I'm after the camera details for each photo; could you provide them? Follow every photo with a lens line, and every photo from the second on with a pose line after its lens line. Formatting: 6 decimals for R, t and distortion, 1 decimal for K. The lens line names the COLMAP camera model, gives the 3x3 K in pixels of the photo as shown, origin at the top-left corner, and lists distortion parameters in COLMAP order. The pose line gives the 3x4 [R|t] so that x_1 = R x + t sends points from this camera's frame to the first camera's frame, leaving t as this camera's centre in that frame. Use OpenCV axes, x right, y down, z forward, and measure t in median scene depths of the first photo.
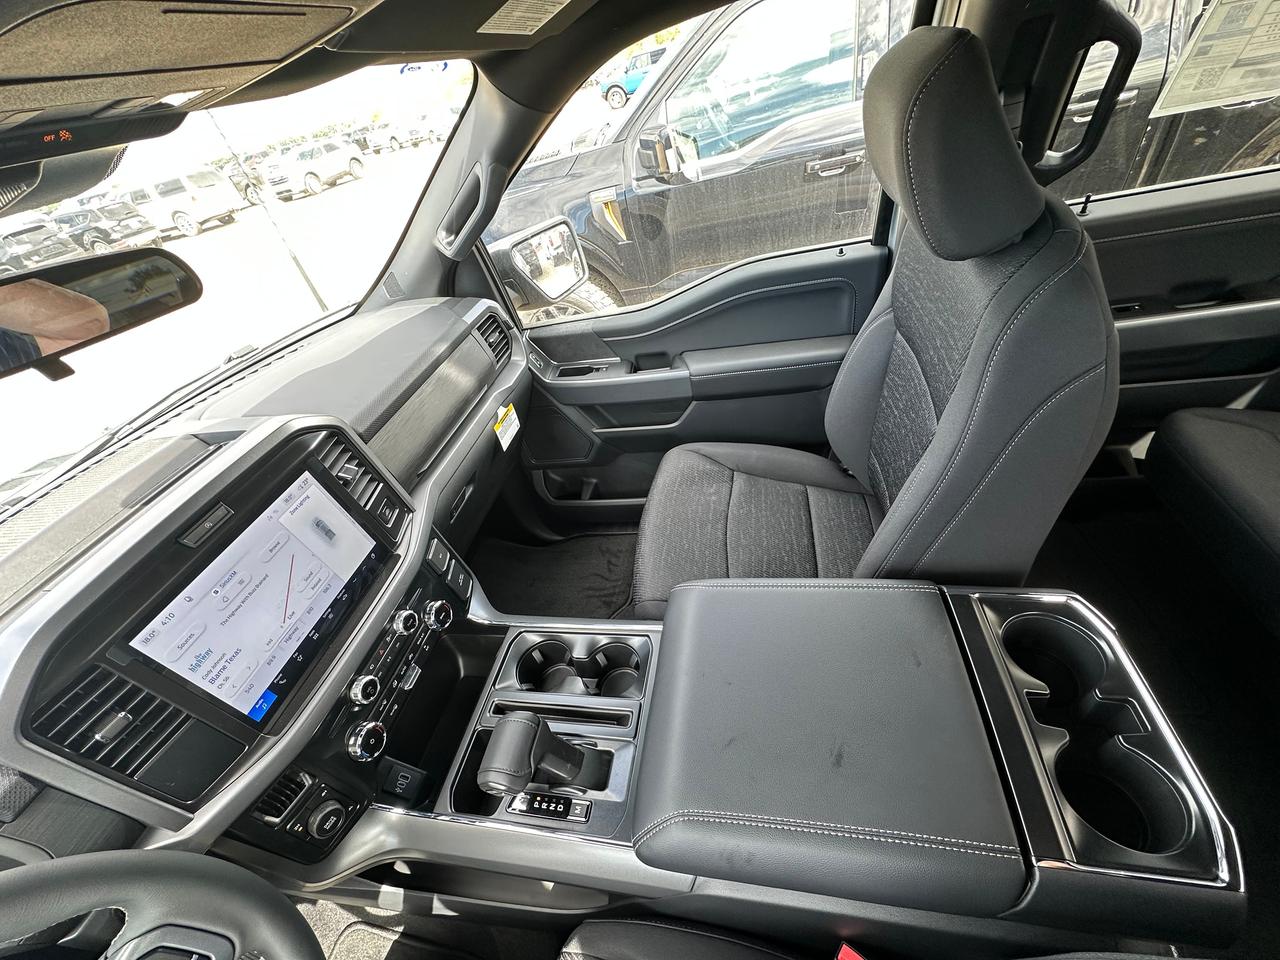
lens RADIAL K [[530.0, 0, 640.0], [0, 530.0, 480.0], [0, 0, 1]] dist [0.002145, 0.000141]
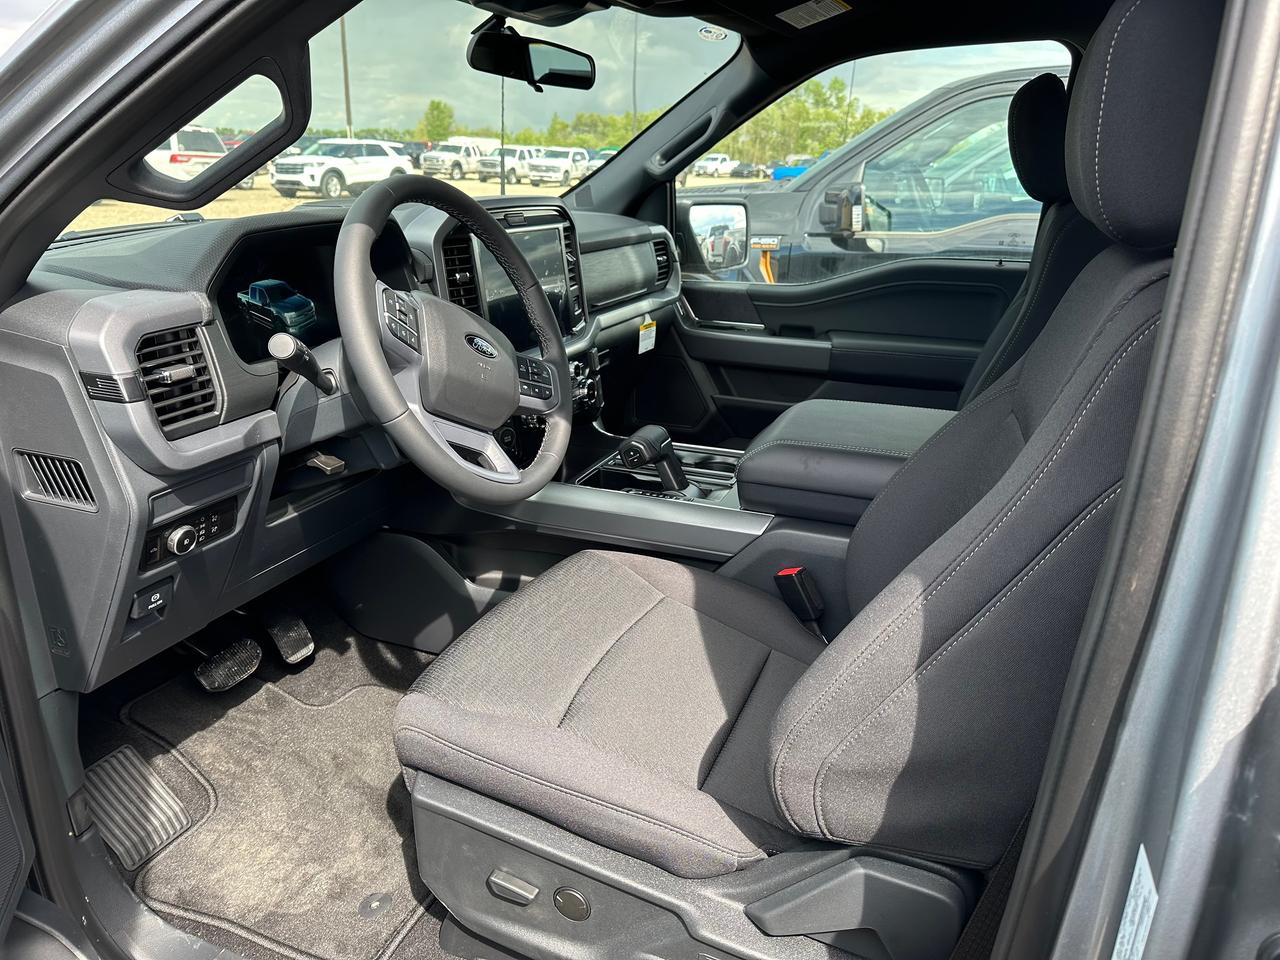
lens RADIAL K [[905.6, 0, 641.6], [0, 905.6, 514.1], [0, 0, 1]] dist [0.004840, -0.005116]
pose [[0.951405, 0.294496, -0.090006, 0.001342], [-0.307886, 0.915332, -0.259565, 0.615171], [0.005945, 0.274663, 0.961522, -0.546484]]
